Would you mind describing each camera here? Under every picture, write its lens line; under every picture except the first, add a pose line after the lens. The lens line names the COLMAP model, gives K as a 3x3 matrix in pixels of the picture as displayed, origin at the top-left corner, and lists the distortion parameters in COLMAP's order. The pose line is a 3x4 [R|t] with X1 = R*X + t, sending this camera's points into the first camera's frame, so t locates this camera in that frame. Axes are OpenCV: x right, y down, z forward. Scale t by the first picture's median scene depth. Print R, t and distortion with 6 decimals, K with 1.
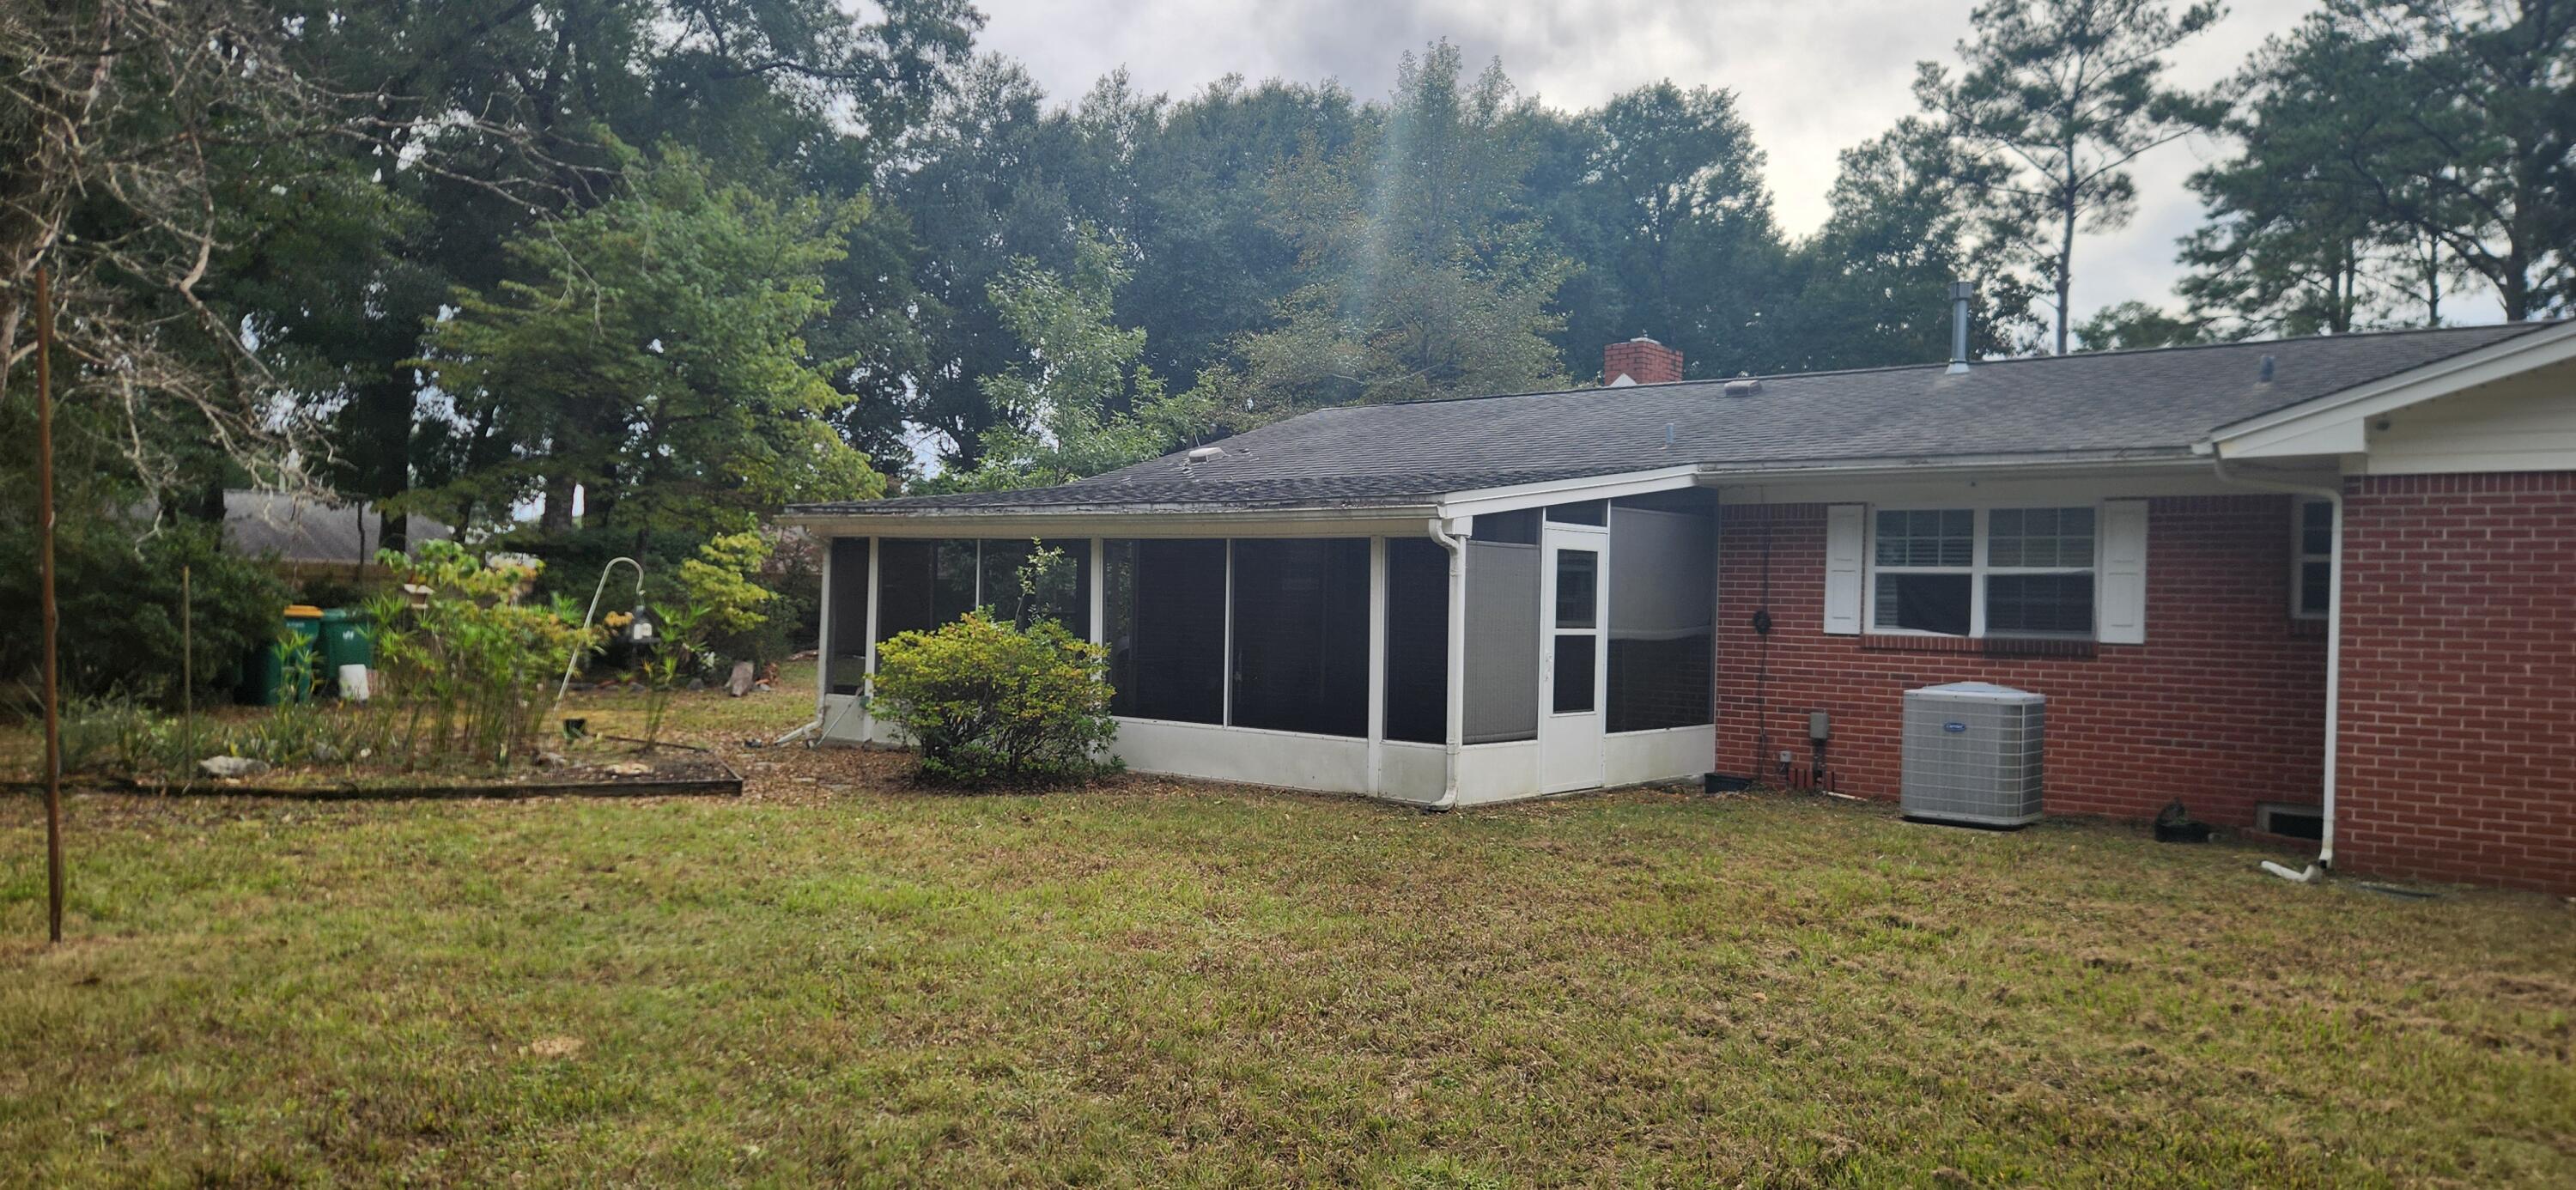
lens RADIAL K [[1706.0, 0, 1266.6], [0, 1706.0, 594.1], [0, 0, 1]] dist [0.077528, -0.068586]
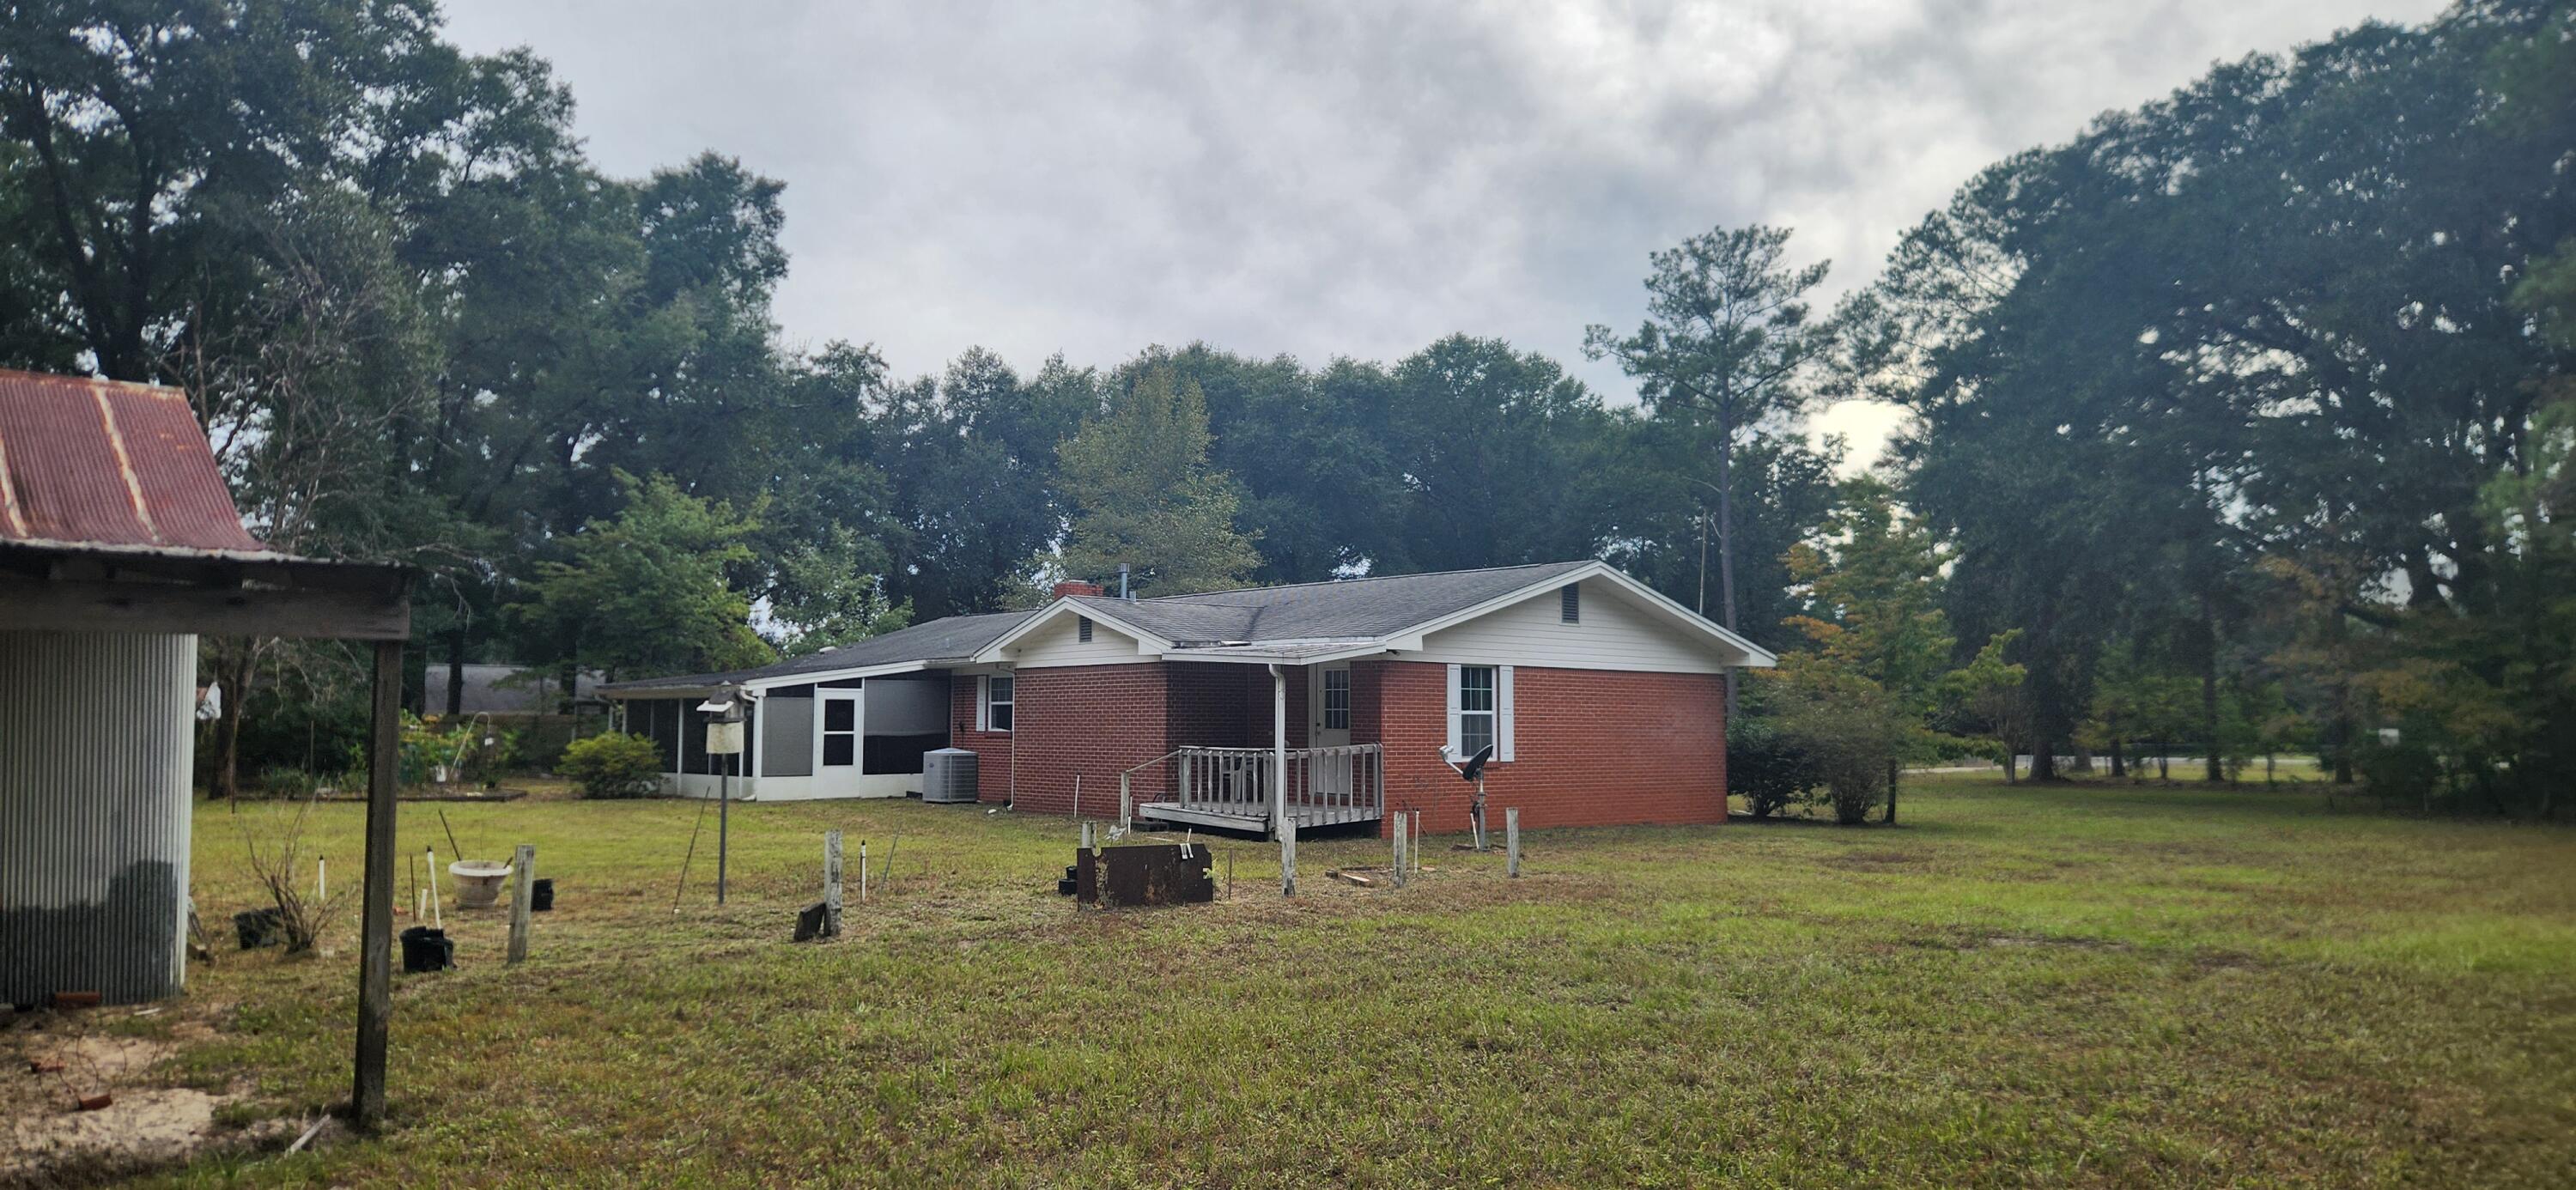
lens RADIAL K [[1706.0, 0, 1266.6], [0, 1706.0, 594.1], [0, 0, 1]] dist [0.077528, -0.068586]
pose [[0.983992, -0.035576, -0.174623, 1.169740], [0.022513, 0.996836, -0.076228, 0.023963], [0.176782, 0.071076, 0.981680, -1.257487]]
